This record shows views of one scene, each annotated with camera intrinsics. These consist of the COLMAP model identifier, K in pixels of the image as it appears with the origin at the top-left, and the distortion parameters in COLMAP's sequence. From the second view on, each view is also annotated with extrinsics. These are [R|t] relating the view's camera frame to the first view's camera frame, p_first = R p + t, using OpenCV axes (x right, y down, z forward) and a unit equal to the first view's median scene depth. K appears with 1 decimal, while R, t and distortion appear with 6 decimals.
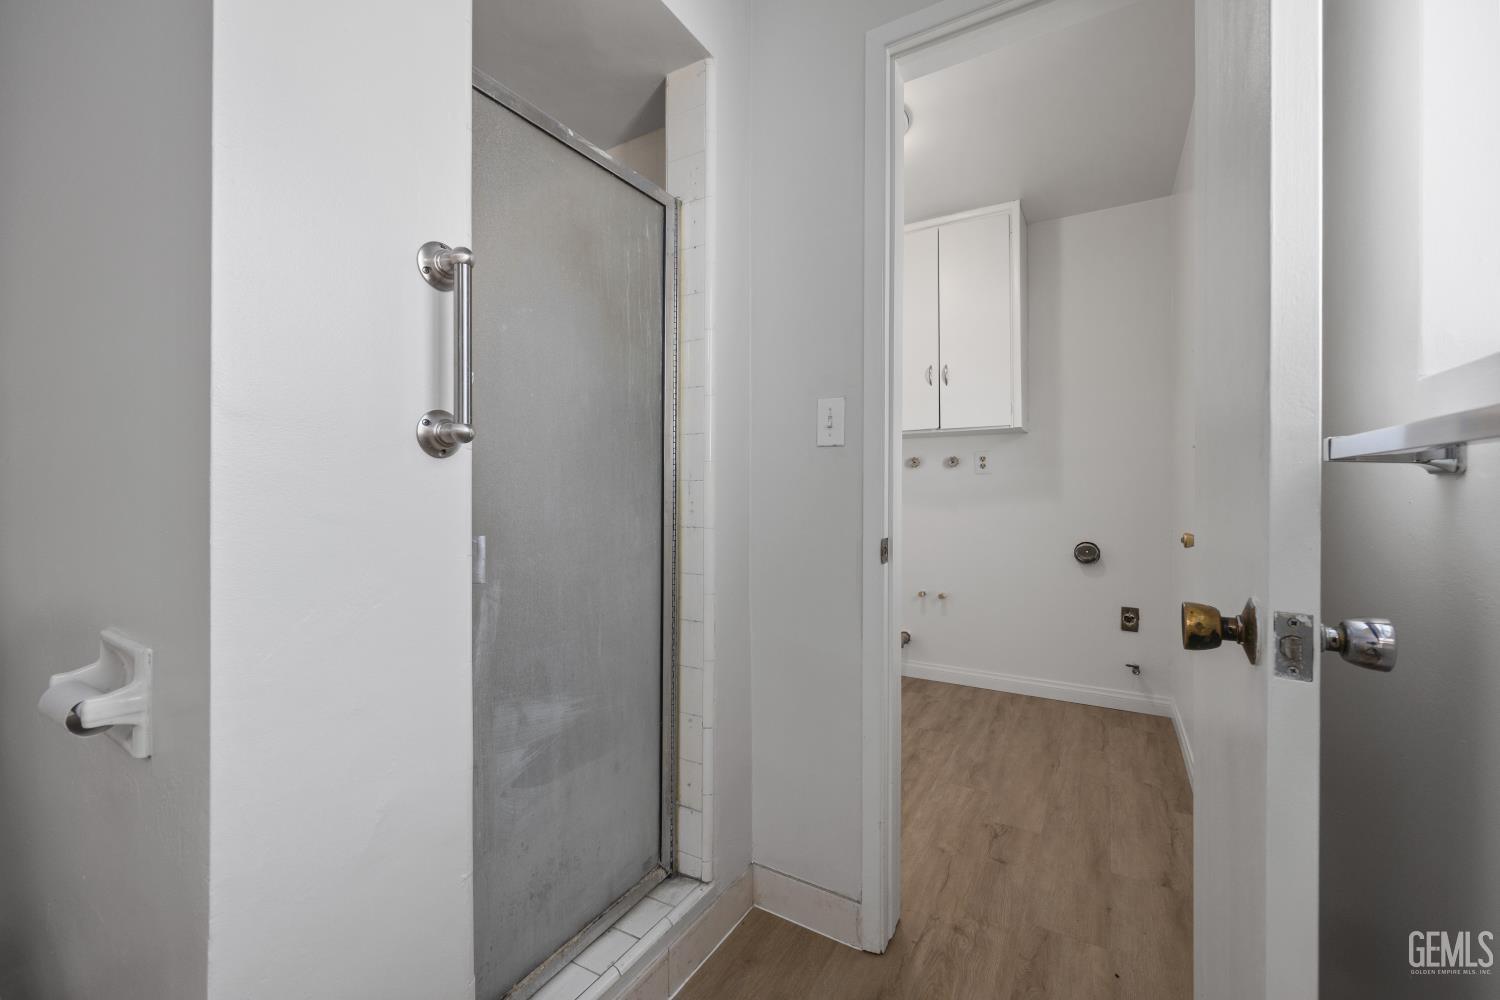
lens RADIAL K [[603.9, 0, 743.8], [0, 603.9, 495.1], [0, 0, 1]] dist [-0.003718, 0.000367]
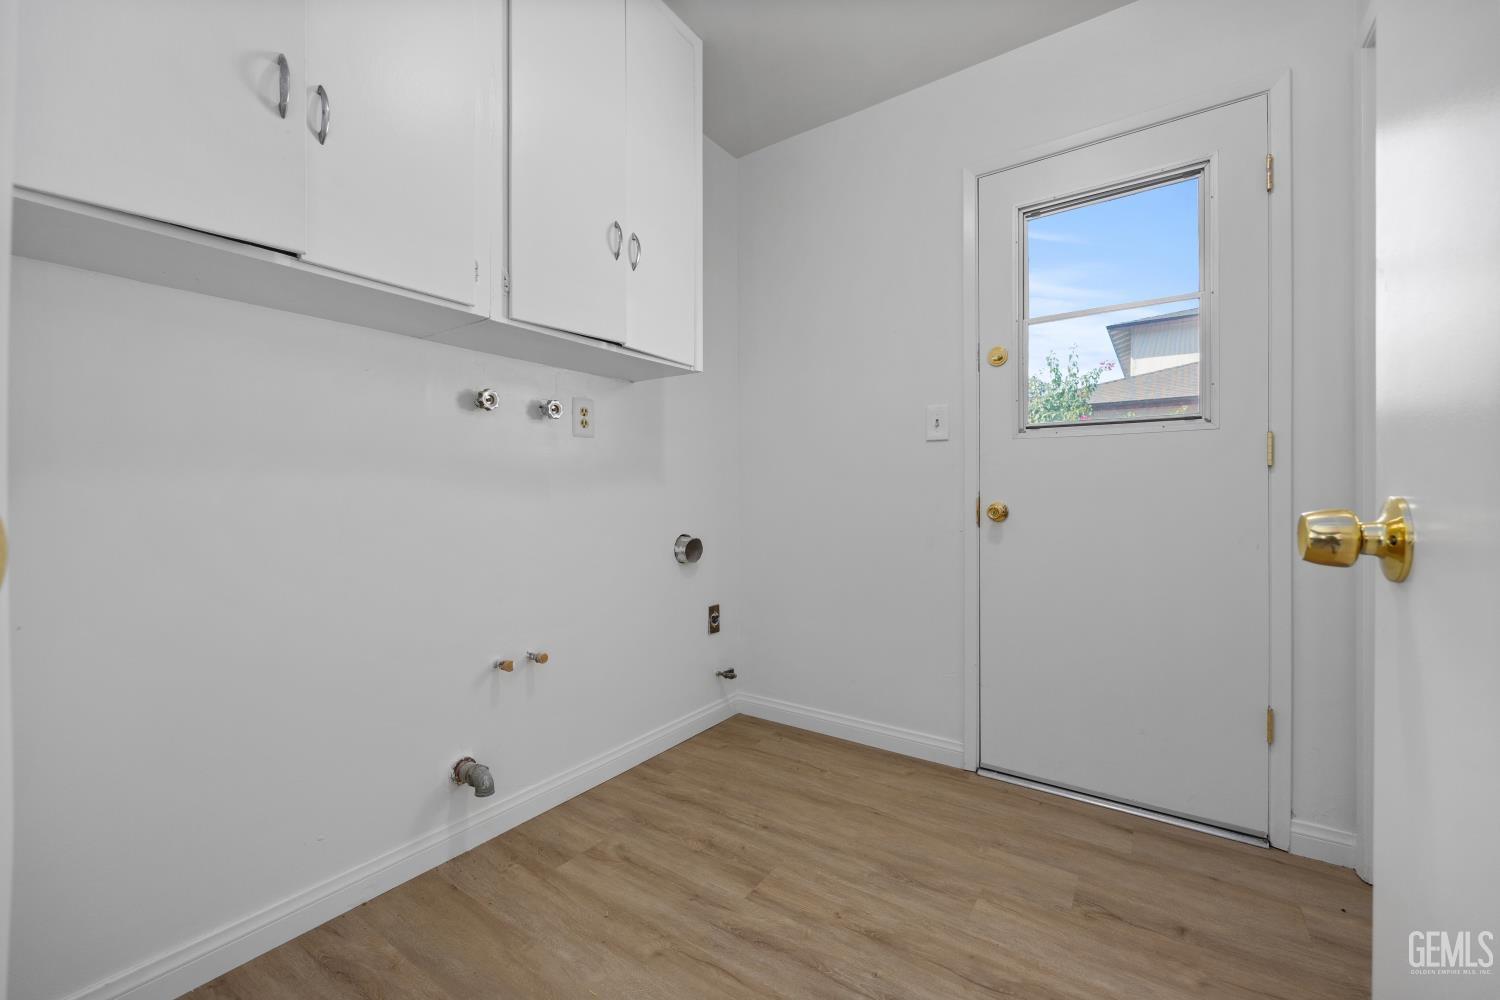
lens RADIAL K [[603.9, 0, 745.0], [0, 603.9, 496.2], [0, 0, 1]] dist [-0.003718, 0.000367]
pose [[0.055995, -0.001453, 0.998430, -0.255069], [0.003624, 0.999993, 0.001252, 0.031664], [-0.998424, 0.003548, 0.055999, 1.024620]]
